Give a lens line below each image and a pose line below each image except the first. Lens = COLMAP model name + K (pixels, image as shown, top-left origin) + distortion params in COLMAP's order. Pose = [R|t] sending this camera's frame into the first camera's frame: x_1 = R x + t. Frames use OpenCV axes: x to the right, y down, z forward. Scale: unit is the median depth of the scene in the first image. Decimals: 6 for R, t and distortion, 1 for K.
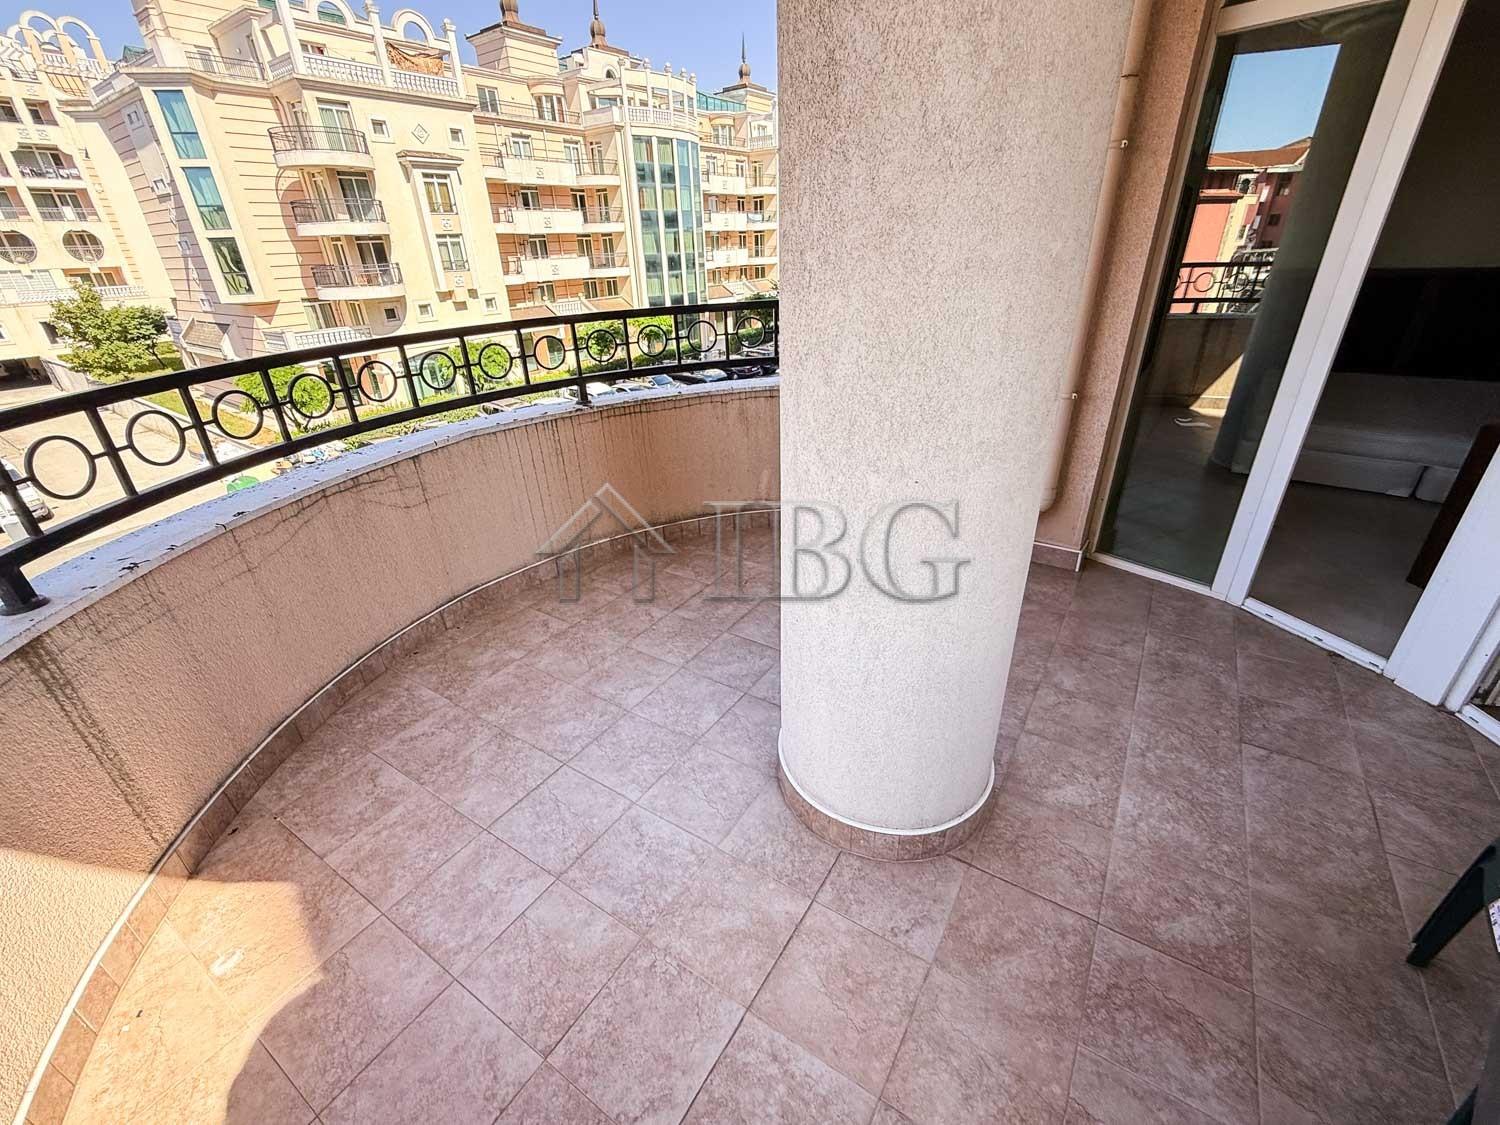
lens RADIAL K [[634.2, 0, 750.4], [0, 634.2, 561.5], [0, 0, 1]] dist [0.000537, 0.000299]
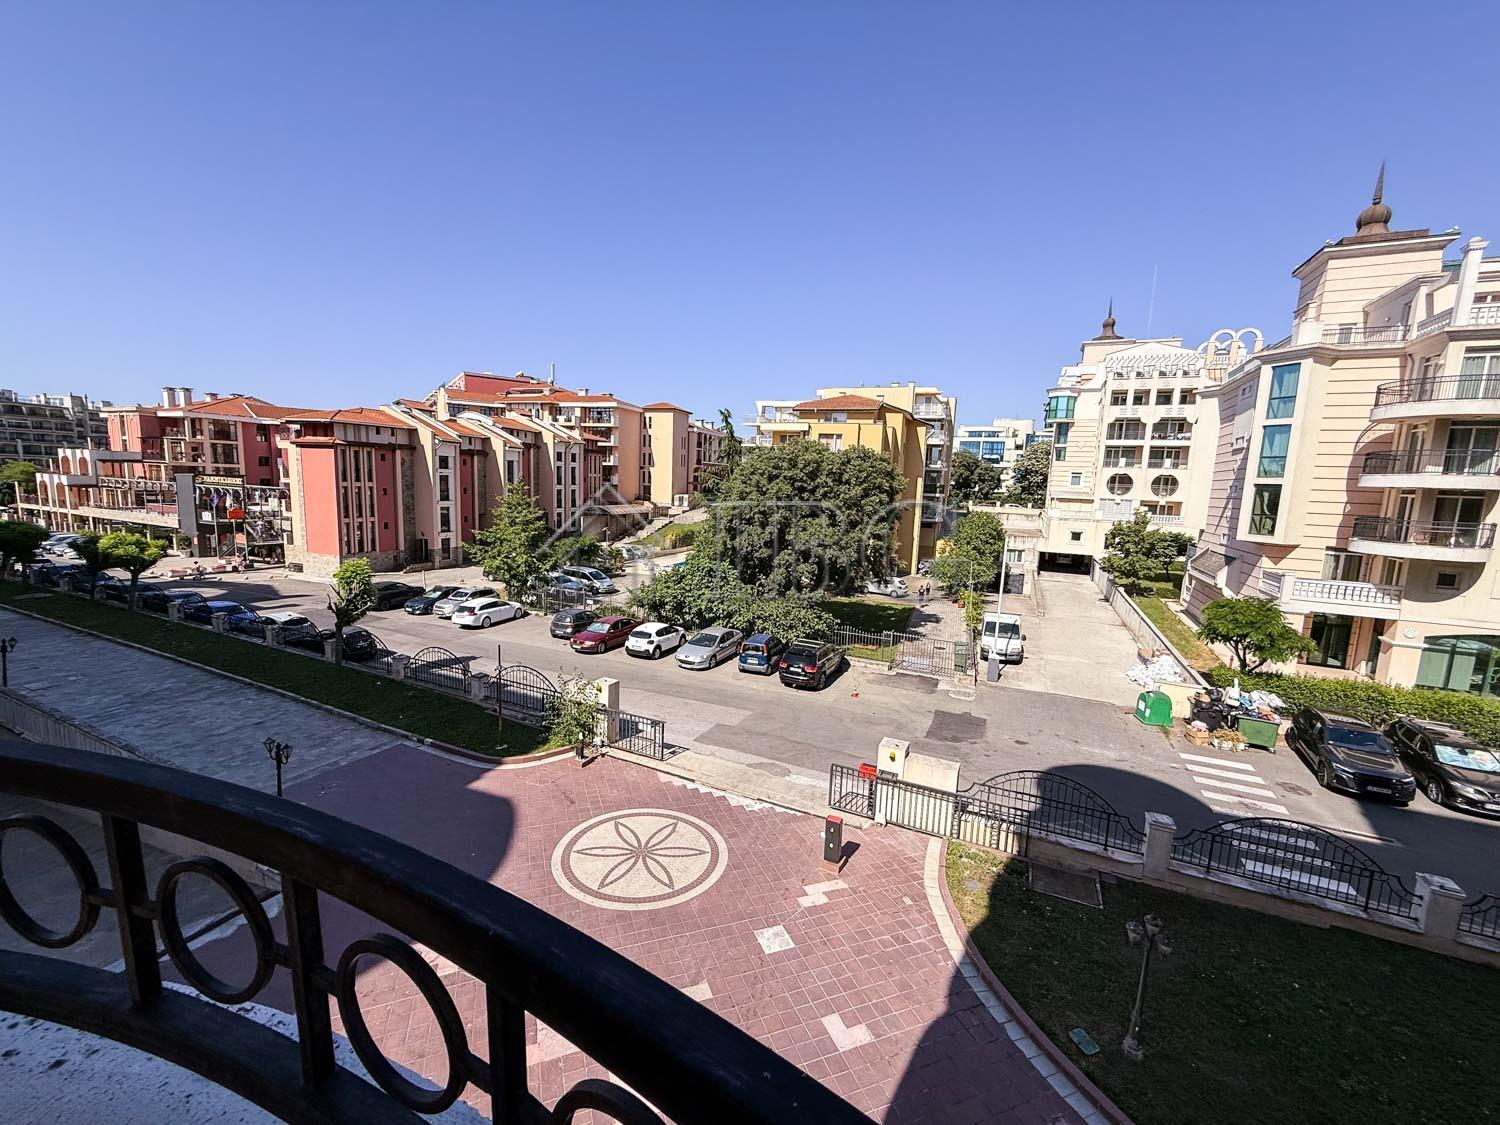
lens RADIAL K [[598.8, 0, 746.8], [0, 598.8, 561.5], [0, 0, 1]] dist [0.001278, -0.000420]
pose [[0.191103, 0.169138, -0.966888, -0.026500], [-0.483639, 0.873397, 0.057193, -0.041046], [0.854150, 0.456695, 0.248710, 0.080327]]
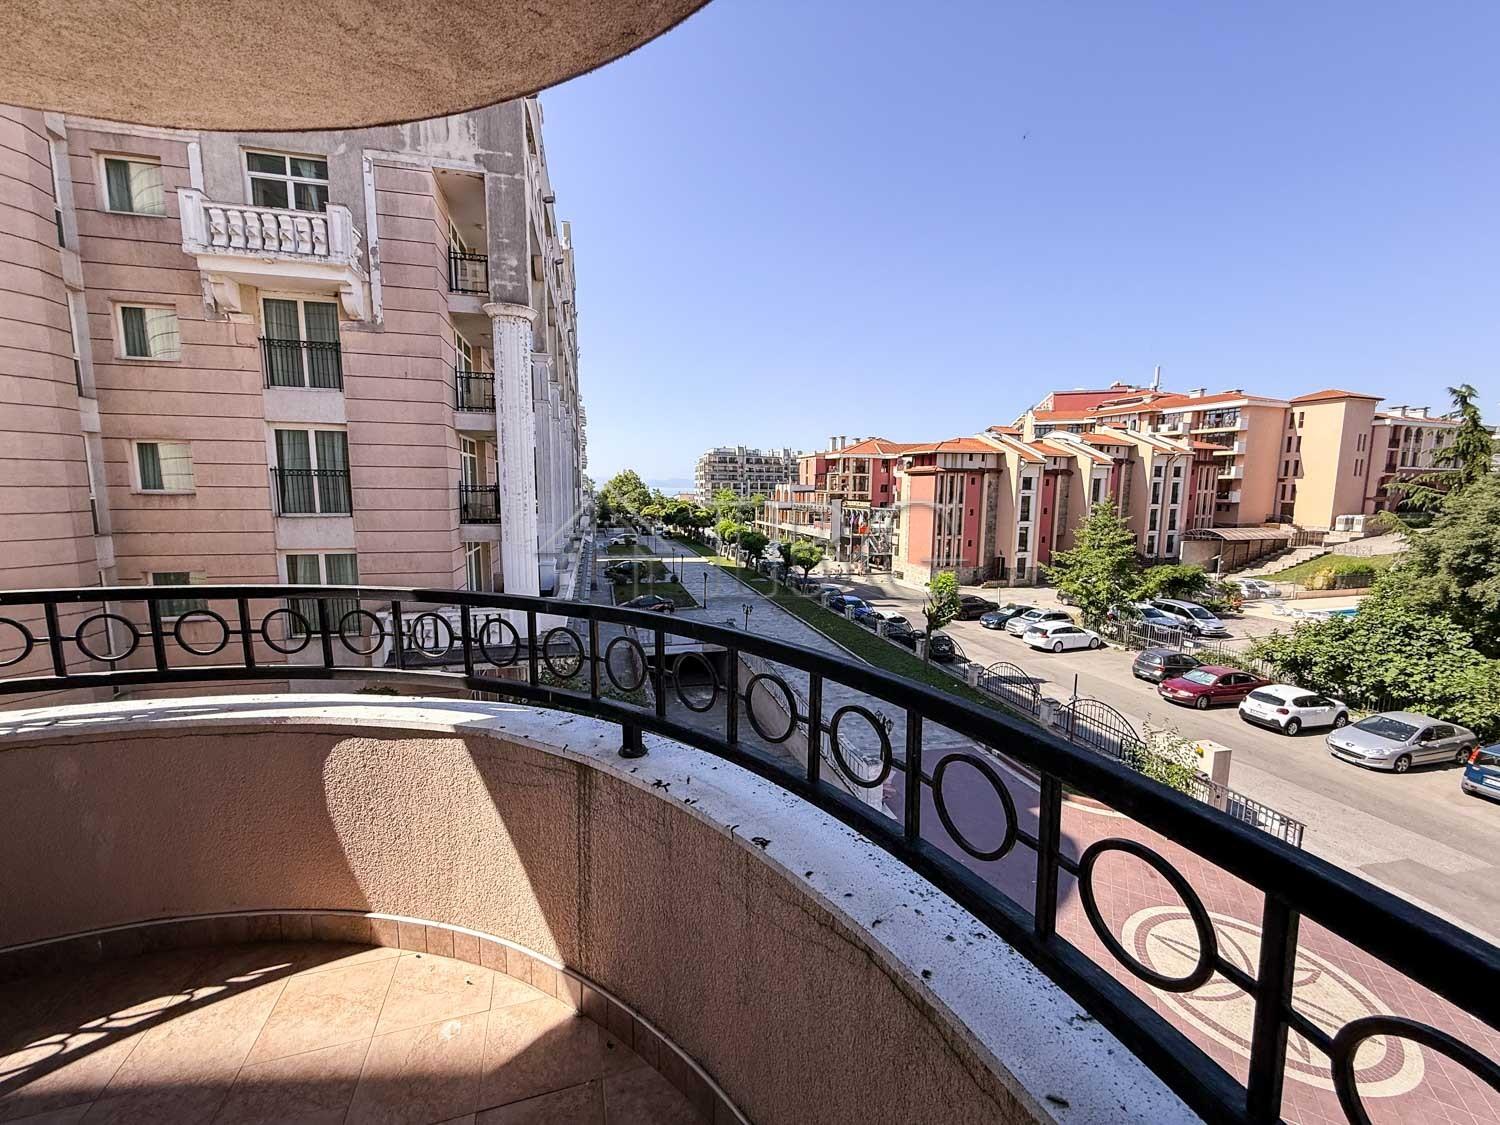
lens RADIAL K [[598.8, 0, 747.0], [0, 598.8, 564.0], [0, 0, 1]] dist [0.001278, -0.000420]
pose [[-0.642456, 0.122858, -0.756410, -0.022823], [-0.335484, 0.842359, 0.421761, -0.036084], [0.688985, 0.524726, -0.499962, 0.069897]]
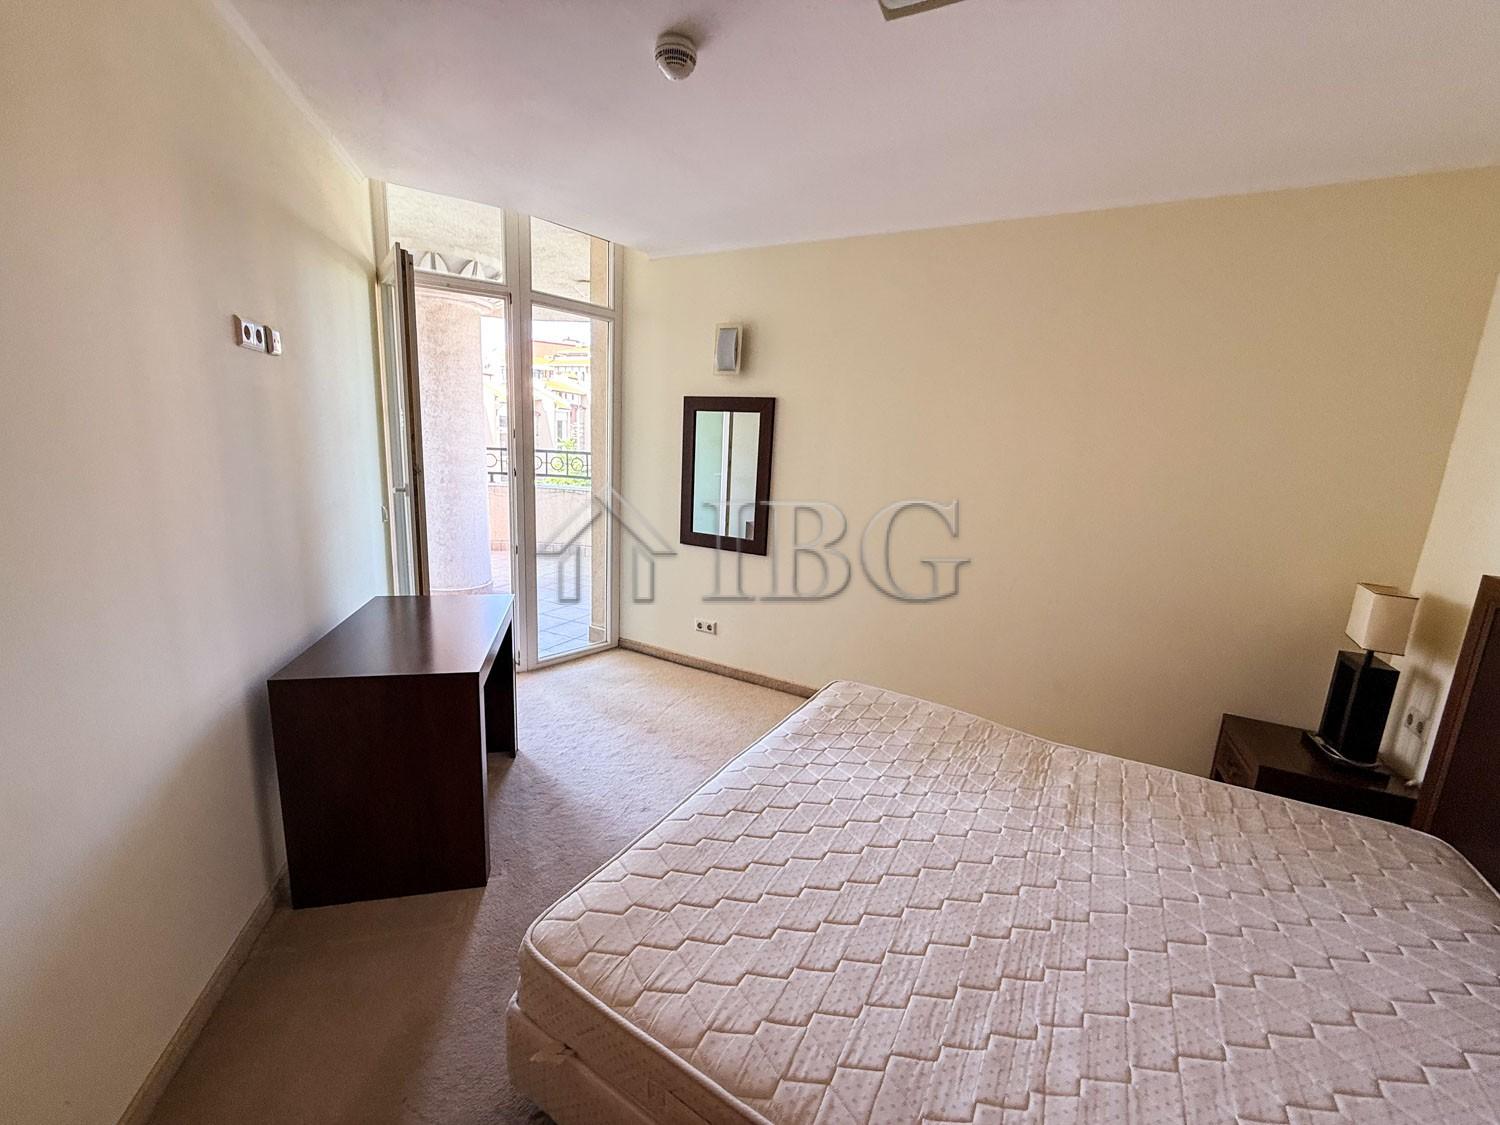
lens RADIAL K [[598.8, 0, 751.5], [0, 598.8, 557.9], [0, 0, 1]] dist [0.001278, -0.000420]
pose [[0.130684, 0.227108, -0.965061, 0.190786], [-0.493668, 0.859059, 0.135312, -0.053228], [0.859775, 0.458737, 0.224382, 0.097122]]
